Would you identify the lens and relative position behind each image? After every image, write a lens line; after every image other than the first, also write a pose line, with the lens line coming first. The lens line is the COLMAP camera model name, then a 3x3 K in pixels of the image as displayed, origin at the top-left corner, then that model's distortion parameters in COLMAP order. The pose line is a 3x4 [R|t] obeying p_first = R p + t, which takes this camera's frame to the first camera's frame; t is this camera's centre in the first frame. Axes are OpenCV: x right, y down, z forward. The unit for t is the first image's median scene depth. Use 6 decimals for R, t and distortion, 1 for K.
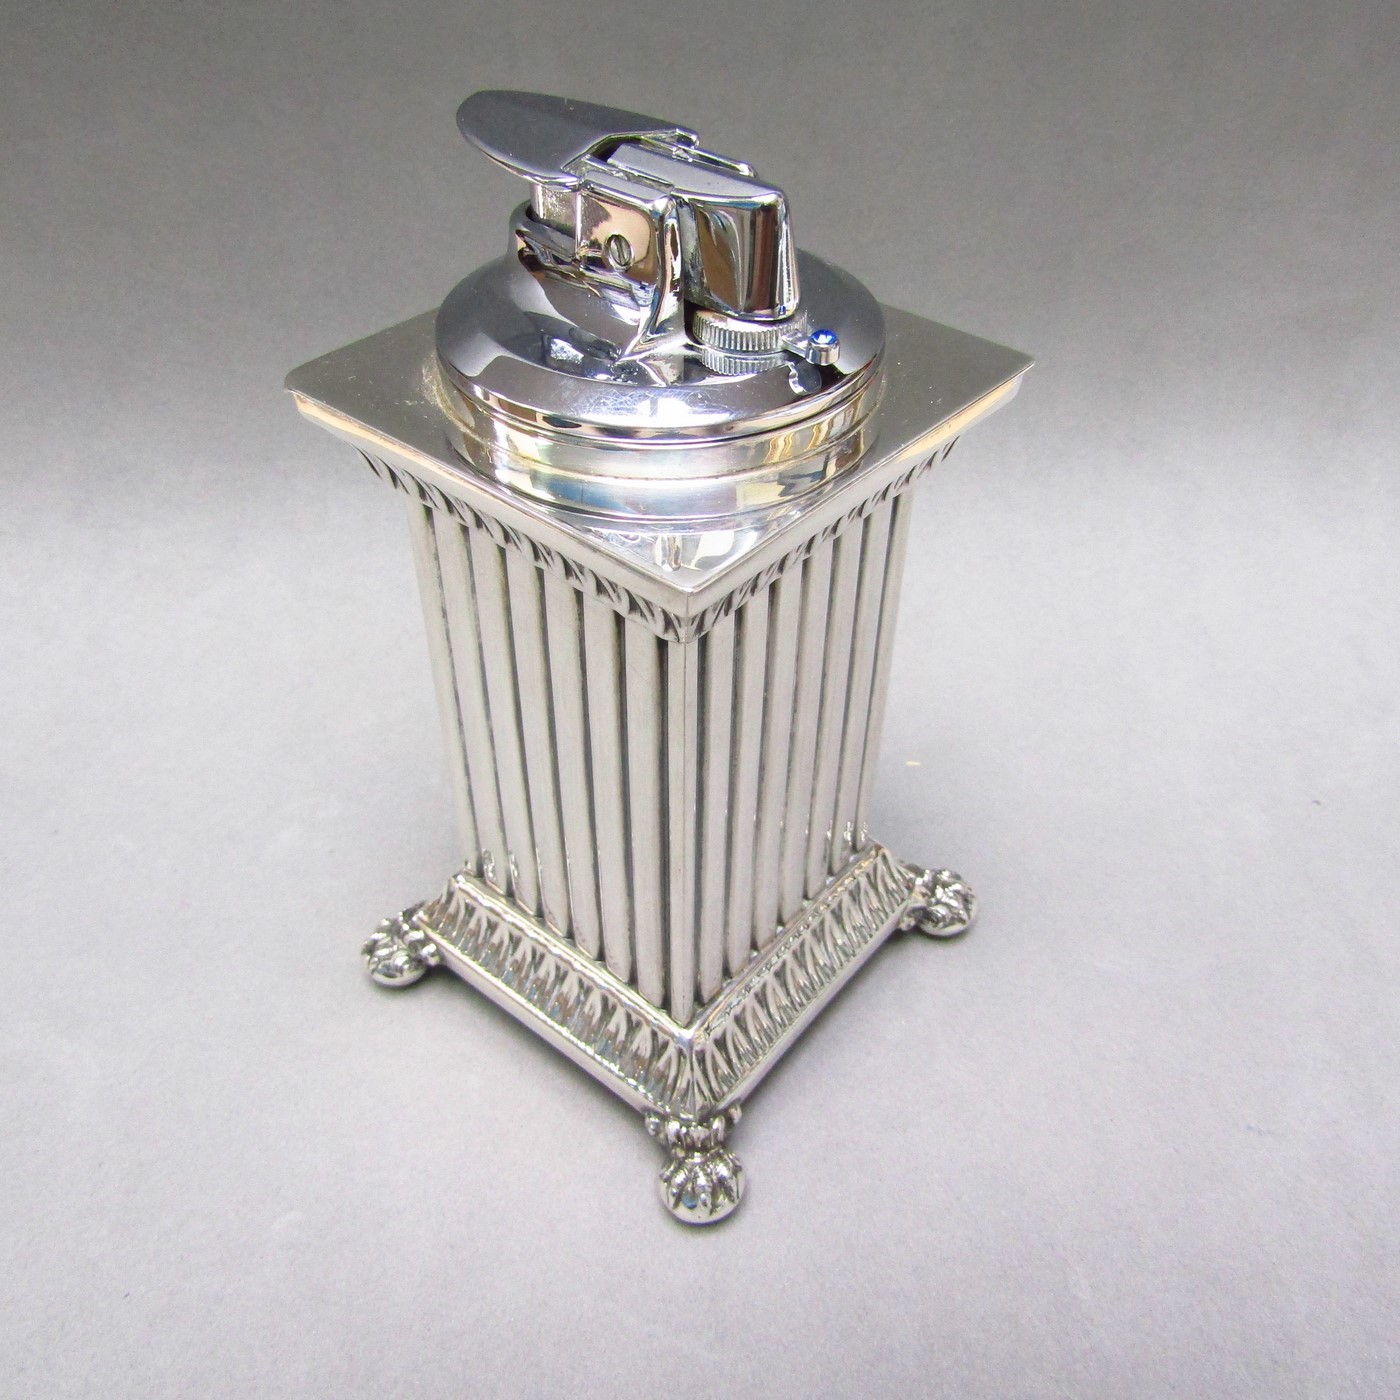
lens RADIAL K [[1302.7, 0, 702.5], [0, 1302.7, 707.1], [0, 0, 1]] dist [-0.006027, 0.000000]
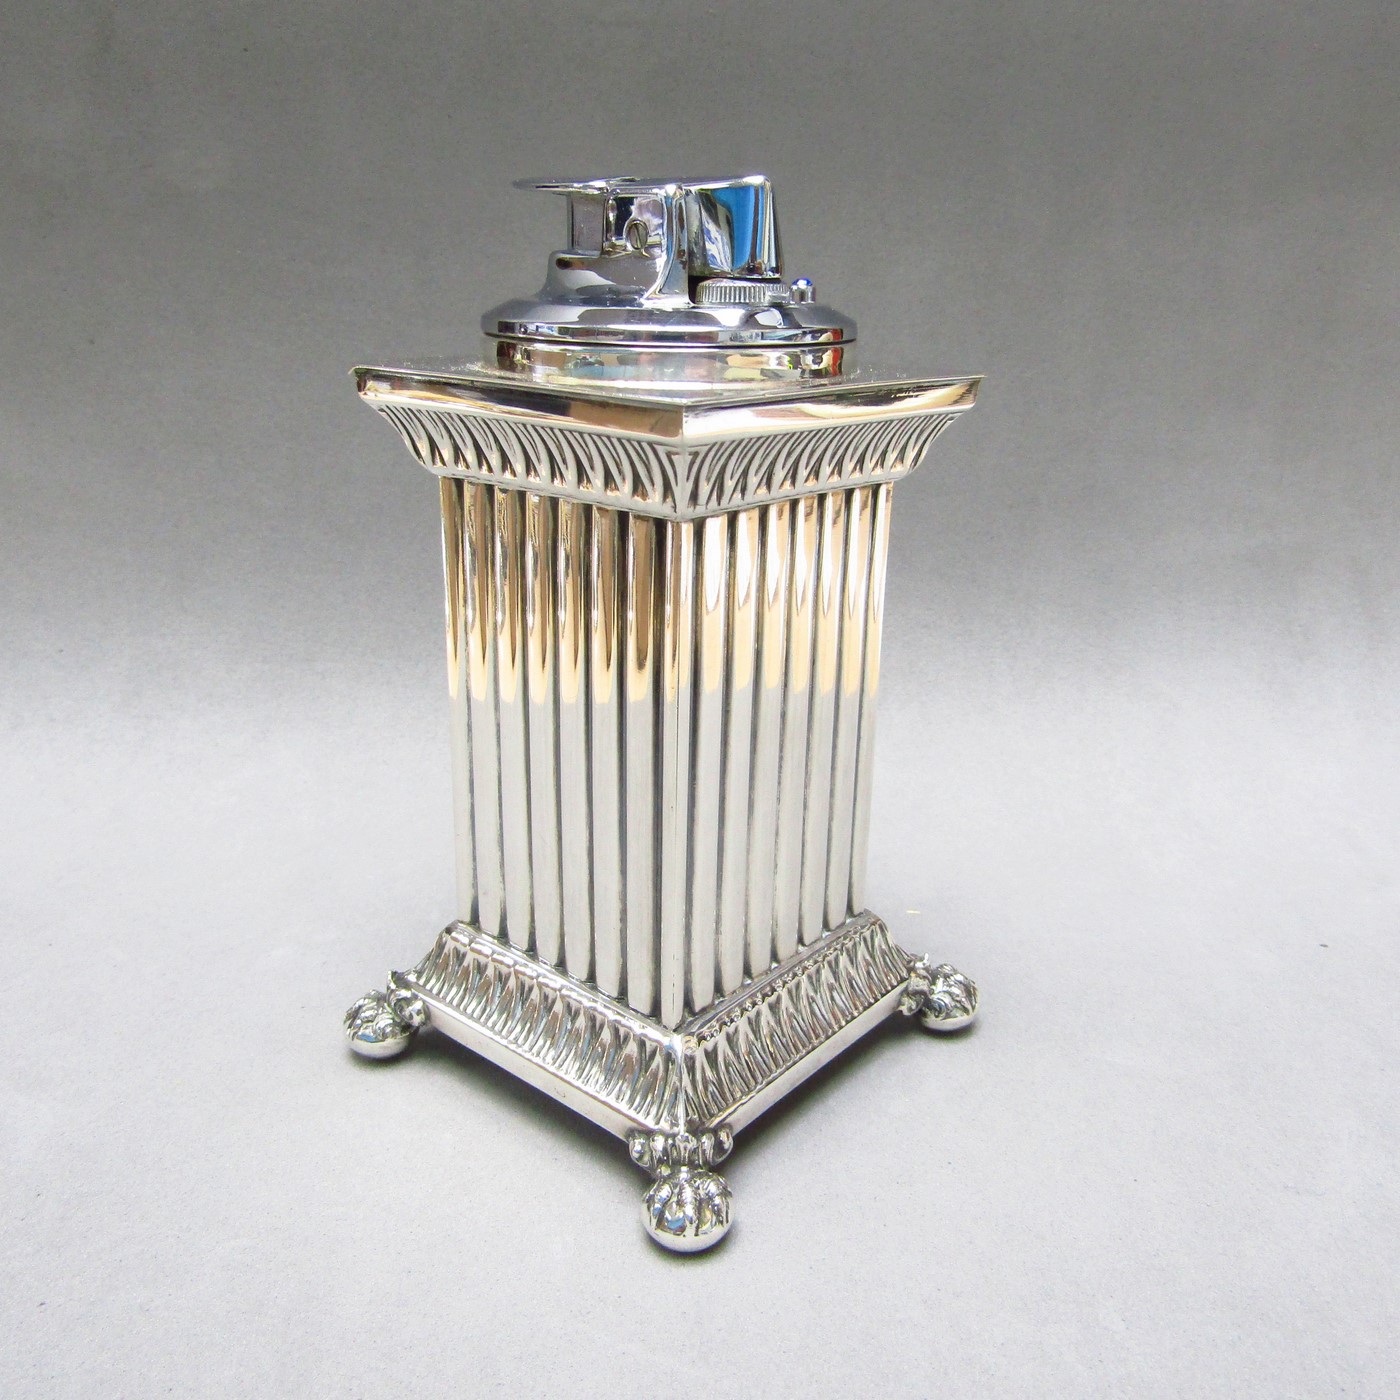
lens RADIAL K [[1302.7, 0, 702.9], [0, 1302.7, 703.6], [0, 0, 1]] dist [-0.006027, 0.000000]
pose [[0.999752, 0.016170, -0.015342, 0.017961], [-0.020749, 0.926594, -0.375489, 0.373937], [0.008144, 0.375714, 0.926700, 0.017725]]
